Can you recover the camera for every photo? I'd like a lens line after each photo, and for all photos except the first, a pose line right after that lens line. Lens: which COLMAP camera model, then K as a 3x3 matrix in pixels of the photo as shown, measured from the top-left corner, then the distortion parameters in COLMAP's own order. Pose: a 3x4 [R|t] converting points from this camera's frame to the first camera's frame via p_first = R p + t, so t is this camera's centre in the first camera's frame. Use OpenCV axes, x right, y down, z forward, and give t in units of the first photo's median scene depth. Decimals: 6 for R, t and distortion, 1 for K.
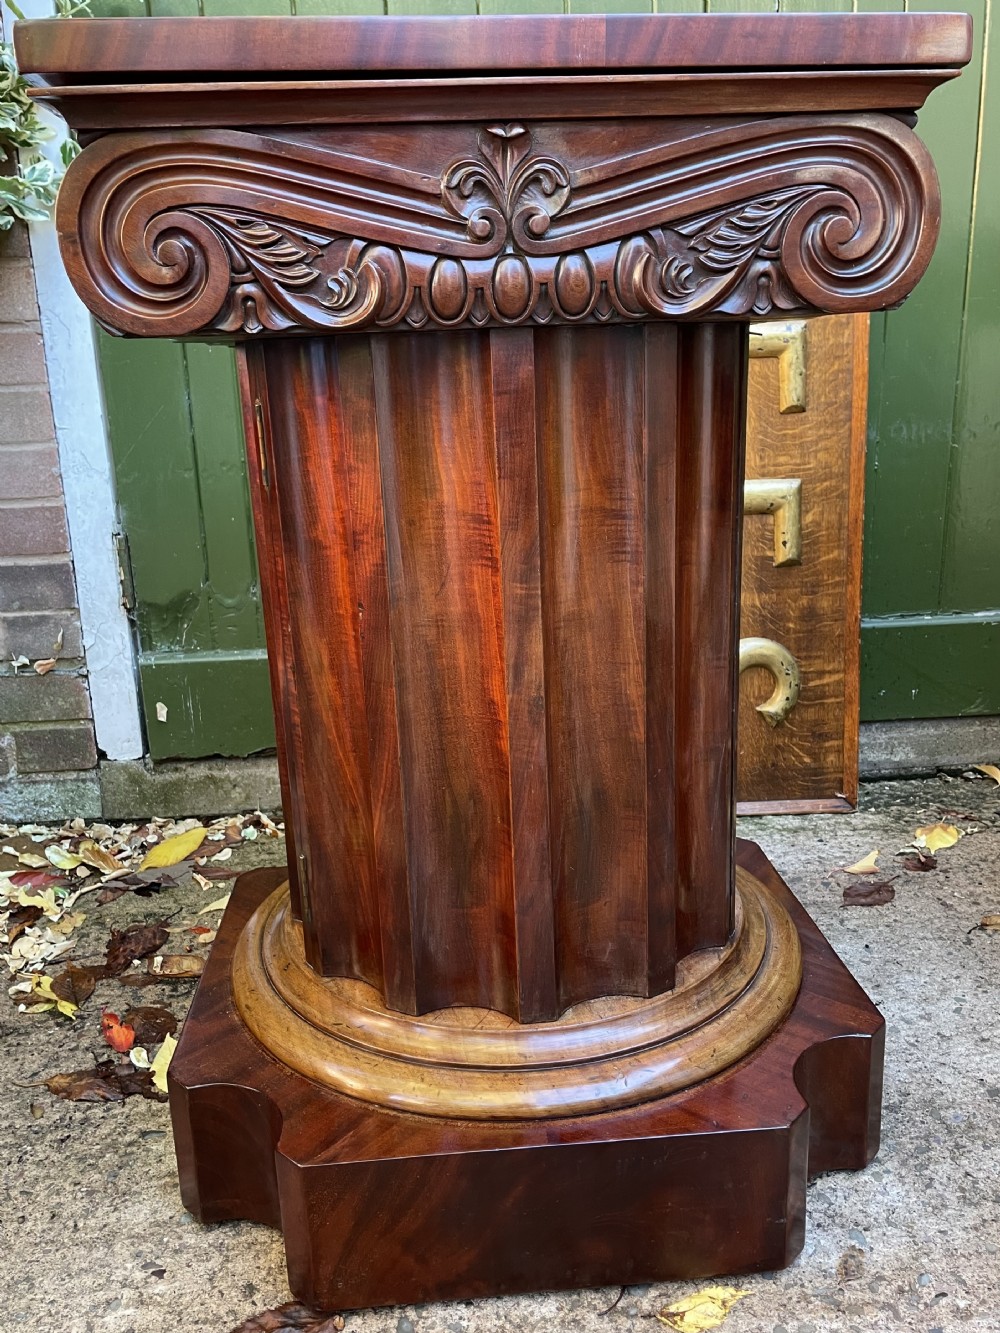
lens RADIAL K [[1098.7, 0, 495.9], [0, 1098.7, 661.6], [0, 0, 1]] dist [0.092933, -0.117634]
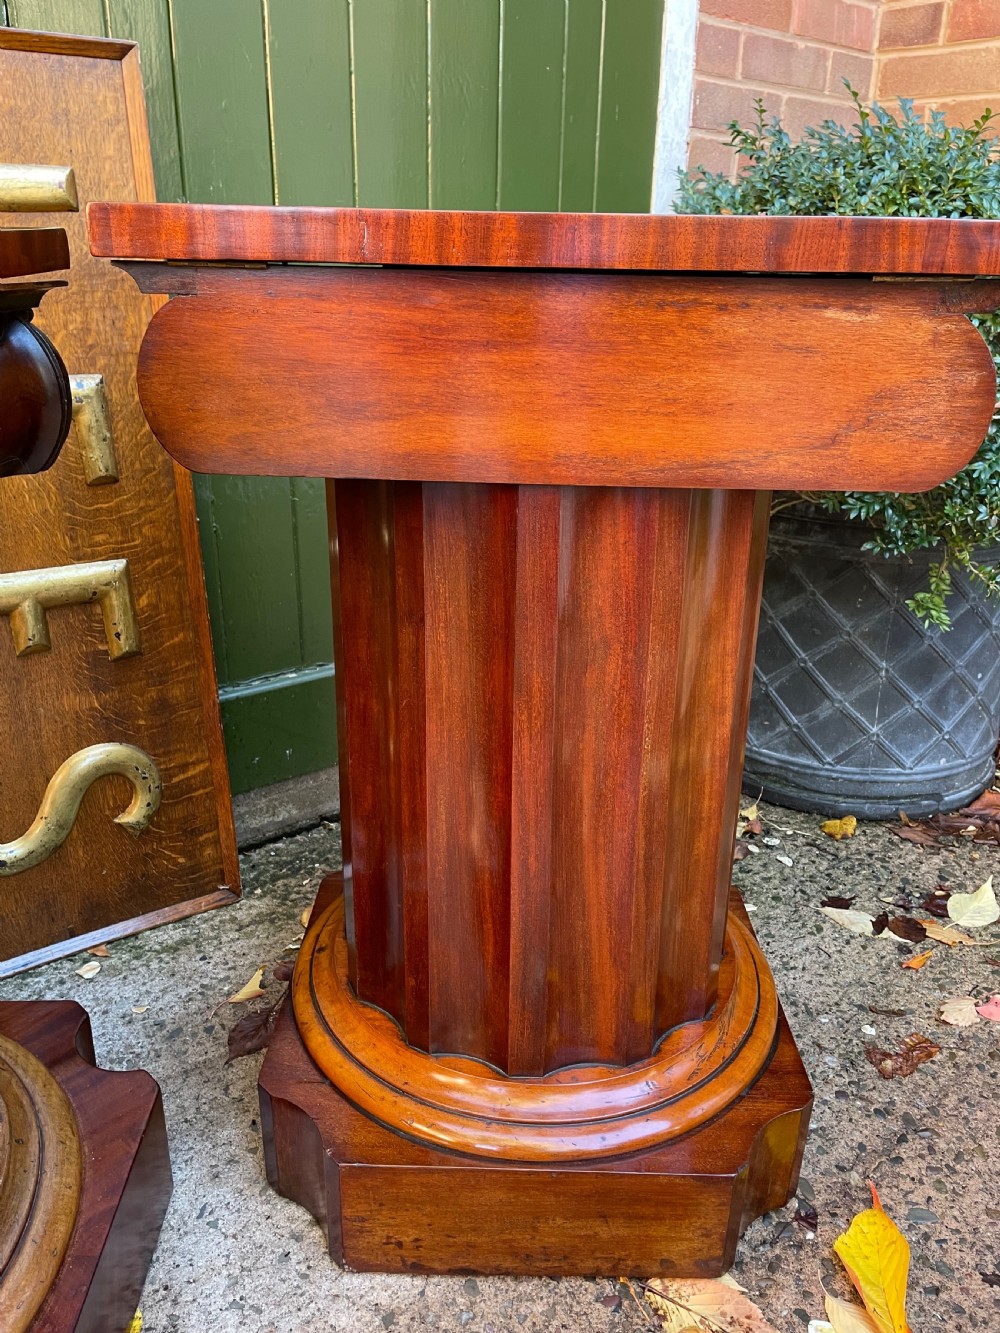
lens RADIAL K [[1017.6, 0, 499.6], [0, 1017.6, 656.9], [0, 0, 1]] dist [0.087635, -0.116798]
pose [[0.856497, -0.146730, 0.494856, 0.117872], [0.090910, 0.986639, 0.135201, -0.170246], [-0.508082, -0.070812, 0.858393, 0.168475]]
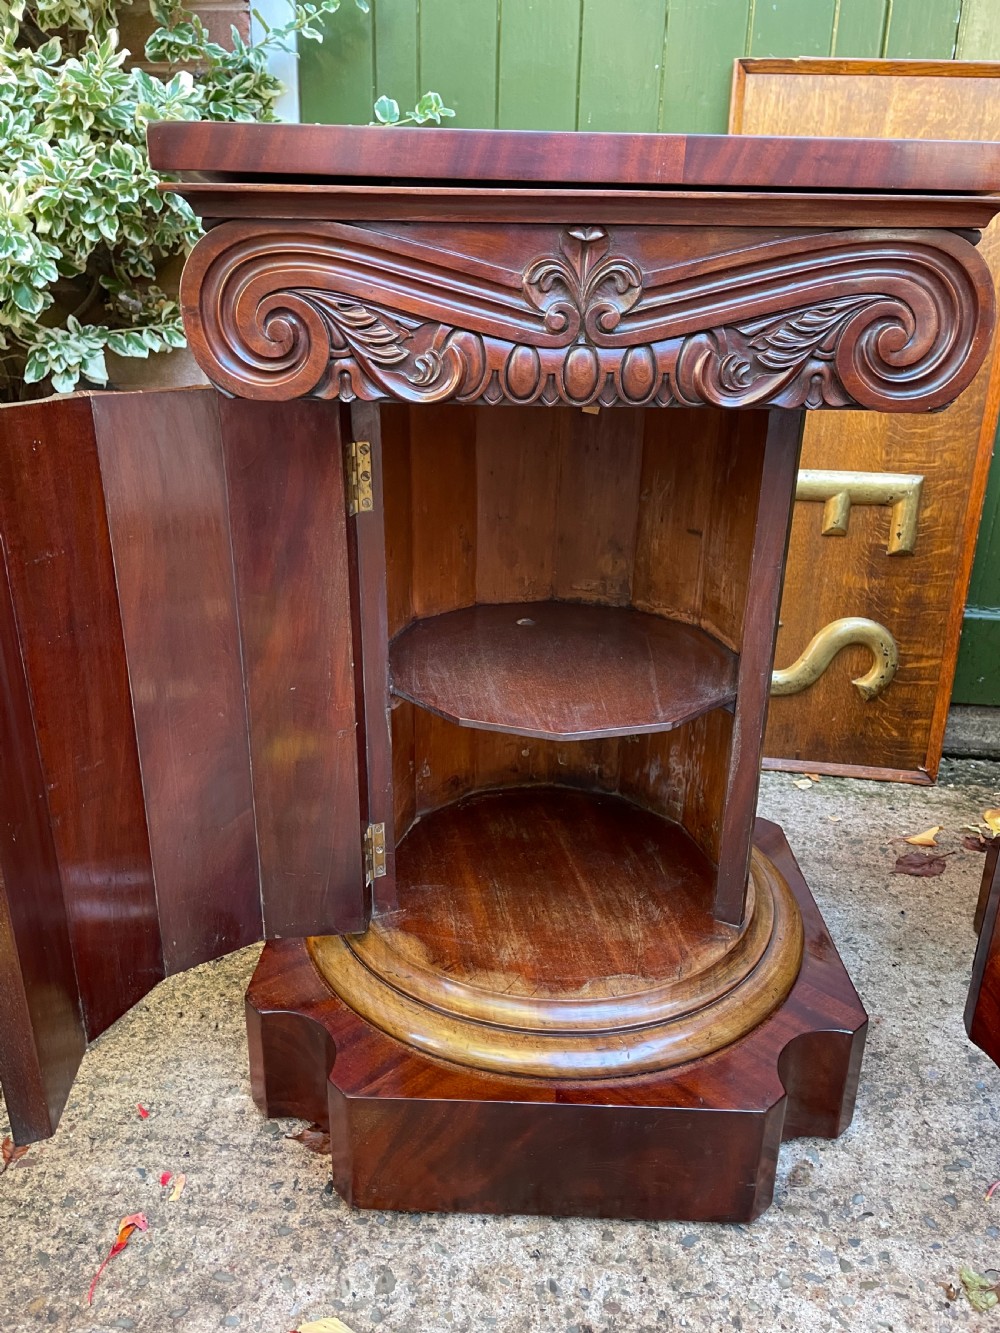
lens RADIAL K [[1017.6, 0, 496.0], [0, 1017.6, 659.6], [0, 0, 1]] dist [0.087635, -0.116798]
pose [[0.978210, 0.120957, -0.168746, 0.061028], [-0.102962, 0.988403, 0.111620, -0.058157], [0.180290, -0.091814, 0.979319, -0.061173]]
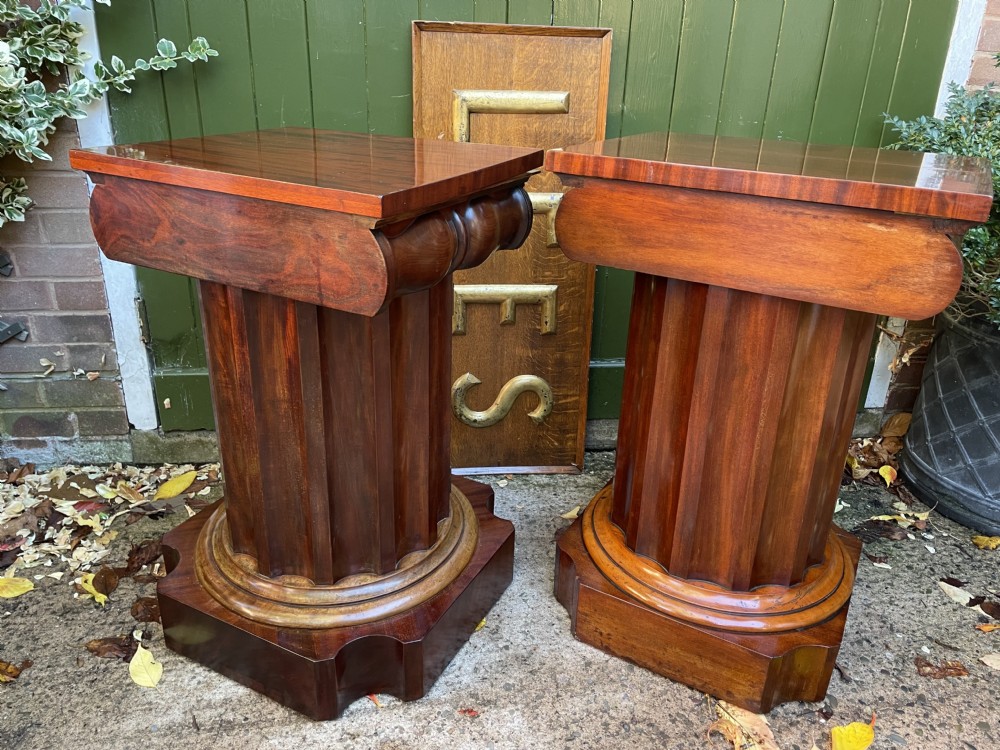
lens RADIAL K [[762.0, 0, 500.8], [0, 762.0, 366.5], [0, 0, 1]] dist [0.092240, -0.122458]
pose [[0.997397, 0.043342, 0.057624, 0.126596], [-0.050953, 0.989127, 0.137956, -0.197212], [-0.051019, -0.140533, 0.988761, -0.158648]]
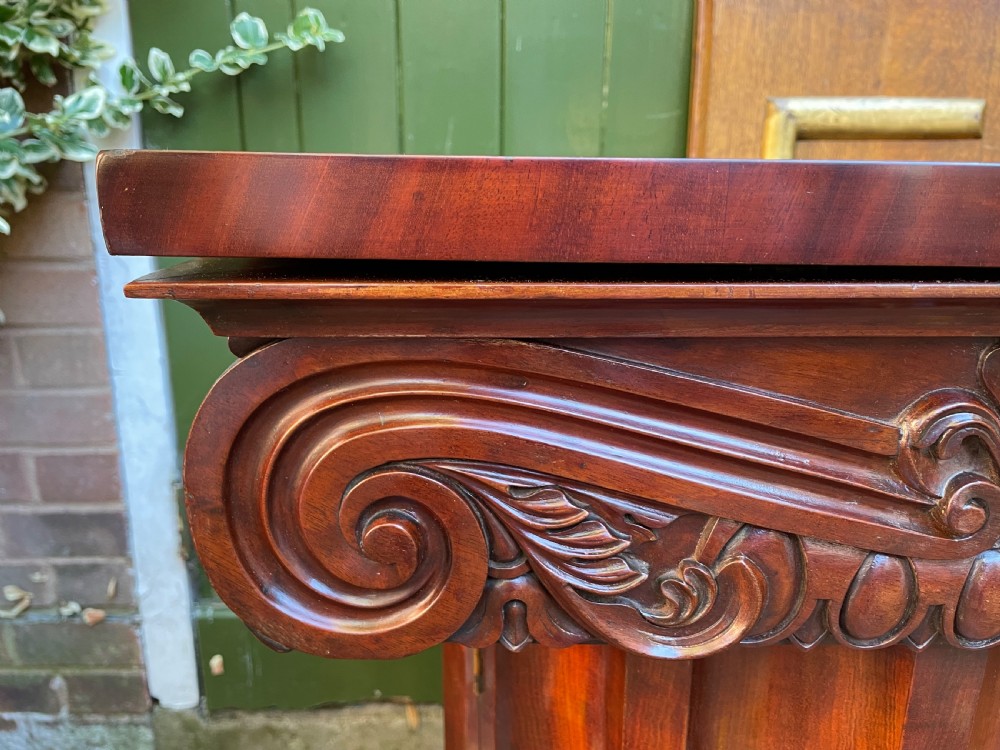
lens RADIAL K [[763.4, 0, 497.6], [0, 763.4, 370.9], [0, 0, 1]] dist [0.087635, -0.116798]
pose [[0.998062, 0.050050, -0.036972, -0.057774], [-0.049594, 0.998683, 0.013148, -0.224426], [0.037581, -0.011289, 0.999230, 0.369578]]
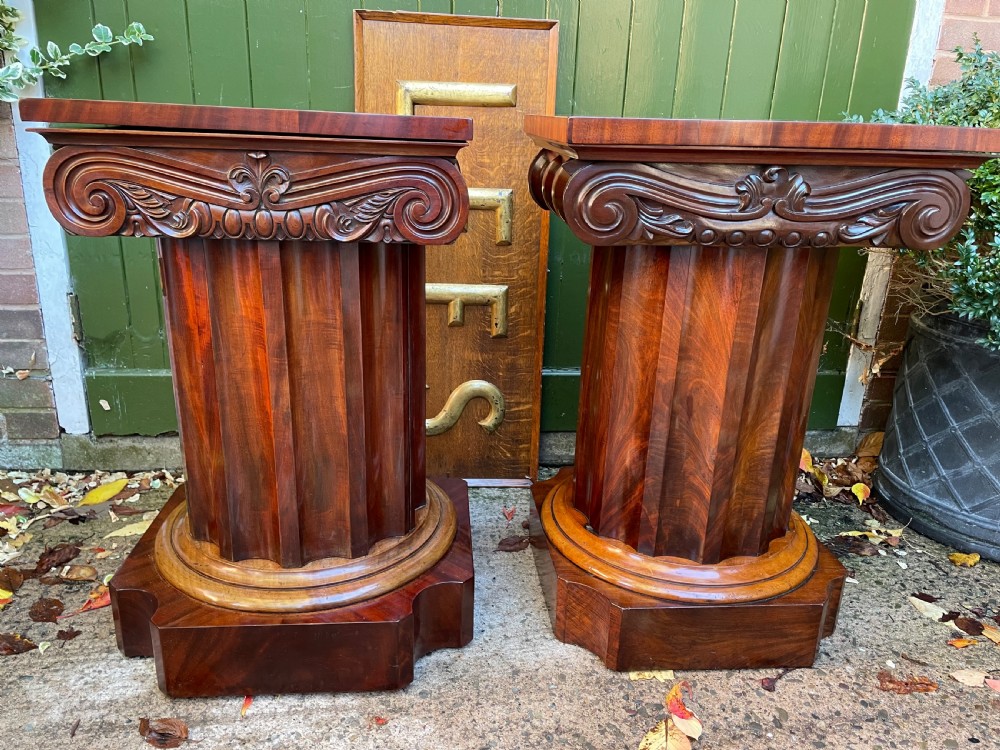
lens RADIAL K [[762.0, 0, 498.7], [0, 762.0, 374.7], [0, 0, 1]] dist [0.092240, -0.122458]
pose [[0.997612, 0.056168, 0.040189, 0.222852], [-0.058660, 0.996239, 0.063771, -0.104579], [-0.036456, -0.065976, 0.997155, -0.120886]]
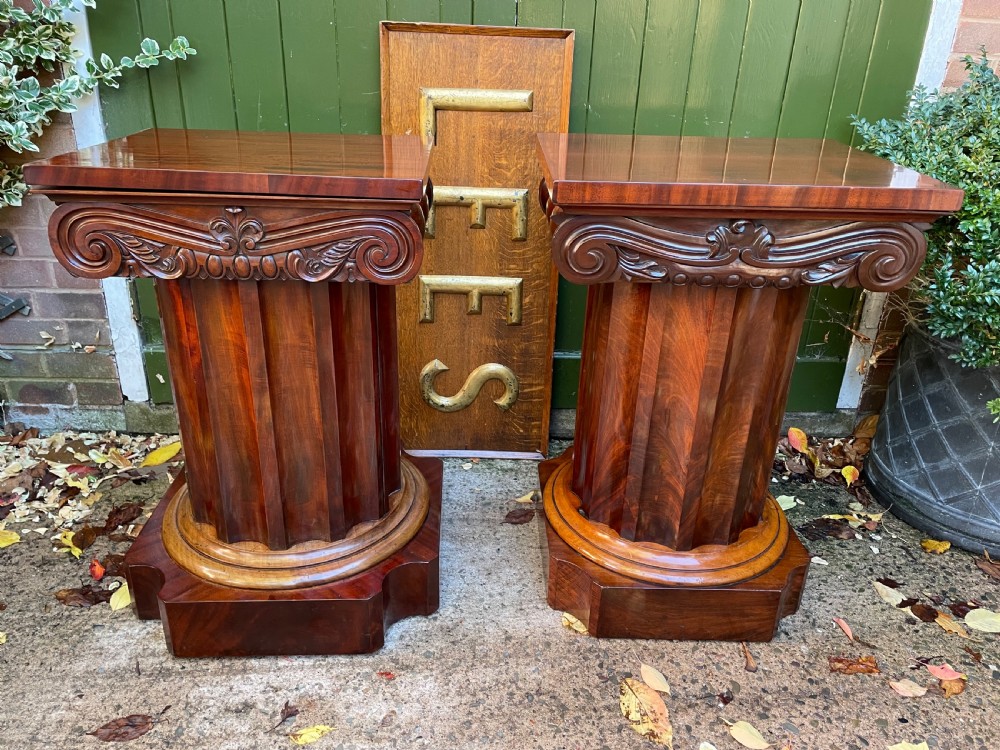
lens RADIAL K [[762.0, 0, 503.9], [0, 762.0, 367.8], [0, 0, 1]] dist [0.092240, -0.122458]
pose [[0.996814, 0.078743, -0.012705, 0.270633], [-0.075640, 0.983778, 0.162664, -0.217668], [0.025308, -0.161185, 0.986600, -0.206675]]
